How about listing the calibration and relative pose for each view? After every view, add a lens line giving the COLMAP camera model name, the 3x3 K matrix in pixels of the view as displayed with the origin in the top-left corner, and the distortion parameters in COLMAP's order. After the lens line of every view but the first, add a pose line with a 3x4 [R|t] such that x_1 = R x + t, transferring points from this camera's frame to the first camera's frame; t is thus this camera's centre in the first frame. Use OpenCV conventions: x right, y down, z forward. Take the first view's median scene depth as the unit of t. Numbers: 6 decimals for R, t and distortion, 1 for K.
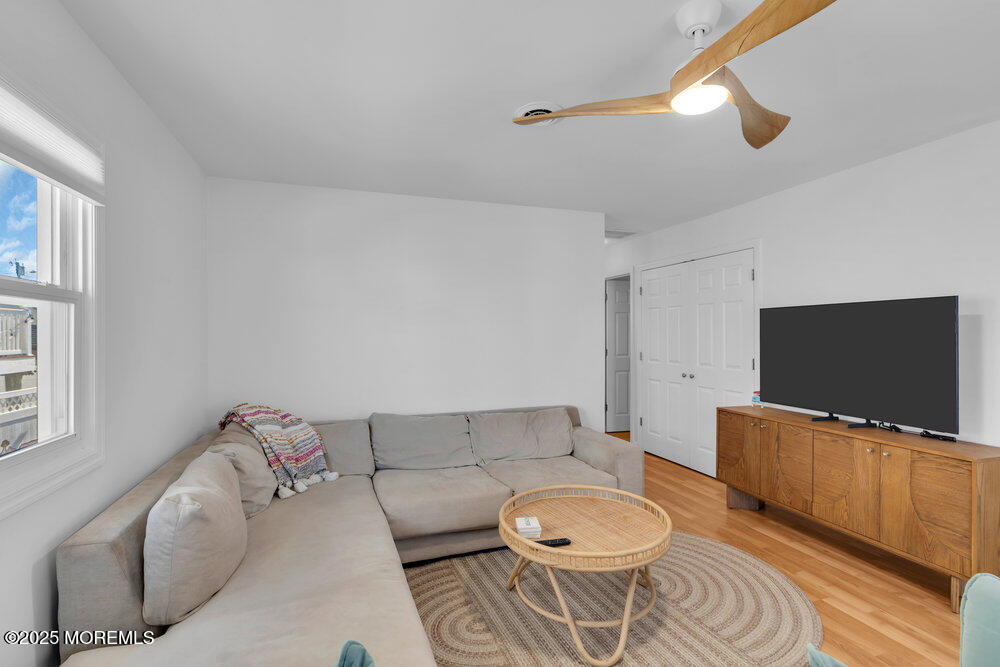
lens RADIAL K [[455.3, 0, 496.2], [0, 455.3, 334.3], [0, 0, 1]] dist [-0.005216, 0.000121]
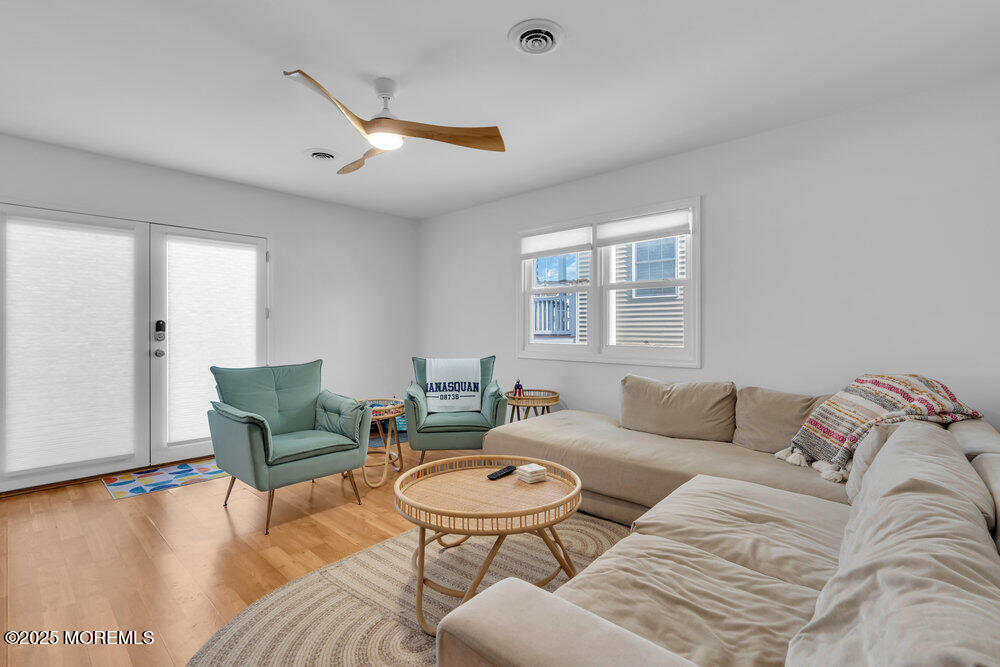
lens RADIAL K [[455.3, 0, 501.1], [0, 455.3, 330.3], [0, 0, 1]] dist [-0.005216, 0.000121]
pose [[-0.875977, -0.000165, -0.482353, 0.616329], [-0.001437, 0.999996, 0.002267, 0.096175], [0.482351, 0.002679, -0.875974, 1.832858]]
